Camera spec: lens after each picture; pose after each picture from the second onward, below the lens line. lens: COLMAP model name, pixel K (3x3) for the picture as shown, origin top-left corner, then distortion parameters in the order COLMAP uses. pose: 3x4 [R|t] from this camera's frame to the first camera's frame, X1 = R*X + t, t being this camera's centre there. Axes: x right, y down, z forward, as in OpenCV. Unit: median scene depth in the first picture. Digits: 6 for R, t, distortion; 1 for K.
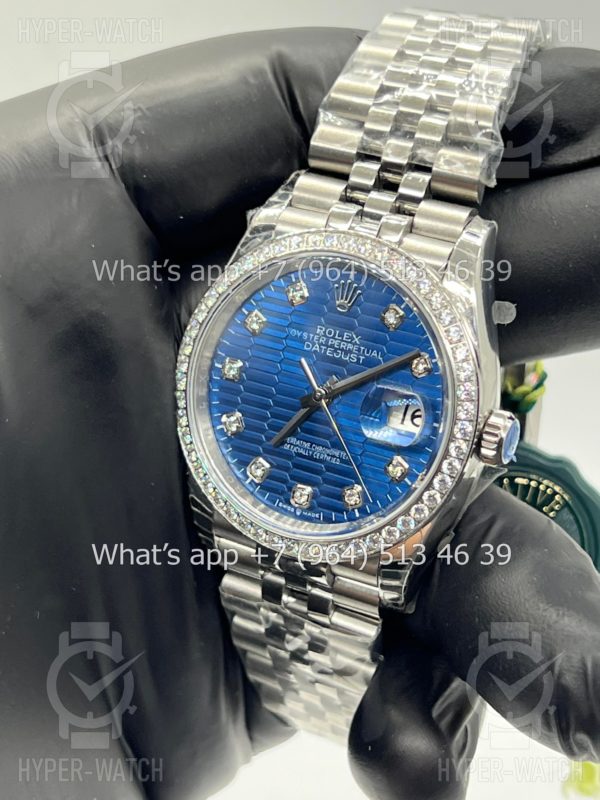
lens RADIAL K [[1839.4, 0, 300.9], [0, 1839.4, 397.1], [0, 0, 1]] dist [0.357144, 0.000000]
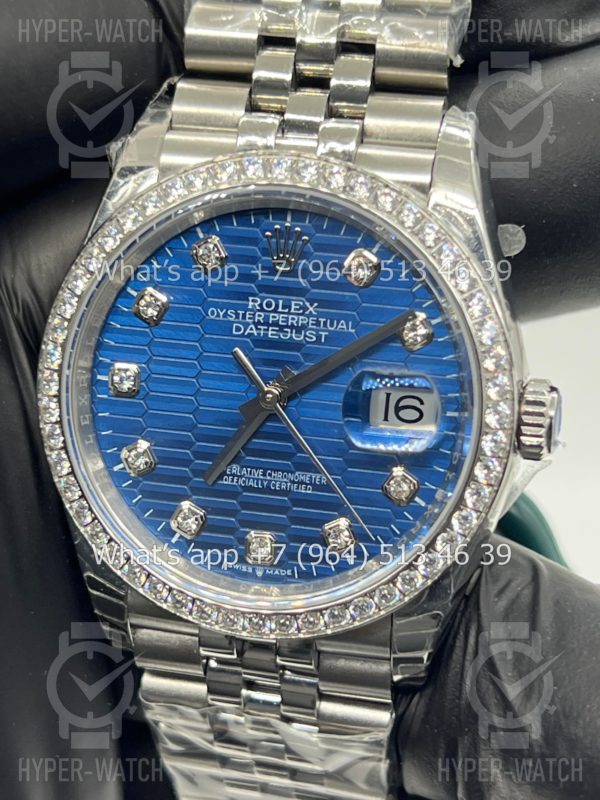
lens RADIAL K [[1839.4, 0, 300.4], [0, 1839.4, 400.4], [0, 0, 1]] dist [0.357144, 0.000000]
pose [[0.965642, -0.154152, 0.209217, -0.120083], [0.152149, 0.988022, 0.025738, -0.015630], [-0.210679, 0.006979, 0.977530, 0.328420]]
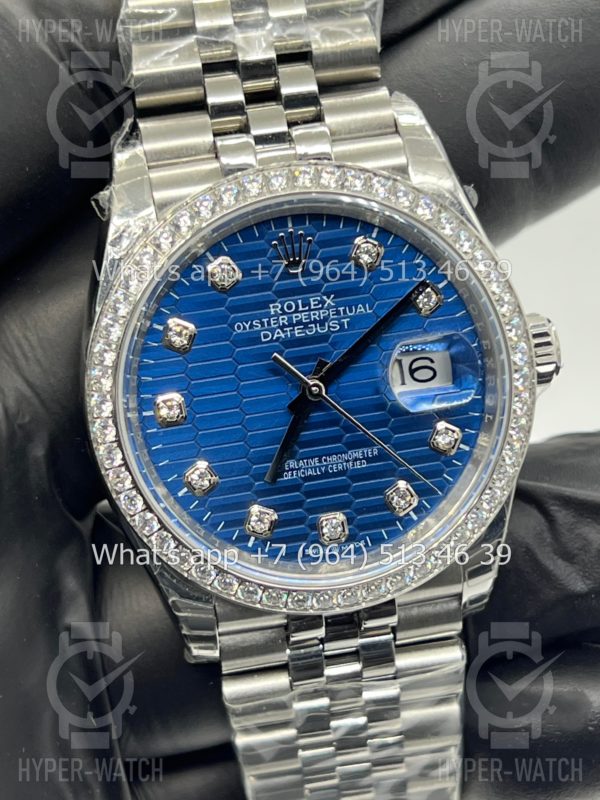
lens RADIAL K [[1839.4, 0, 295.2], [0, 1839.4, 396.0], [0, 0, 1]] dist [0.357144, 0.000000]
pose [[0.795080, -0.387437, 0.466627, -0.334281], [0.378134, 0.918191, 0.118068, -0.087177], [-0.474197, 0.082574, 0.876538, 0.358122]]
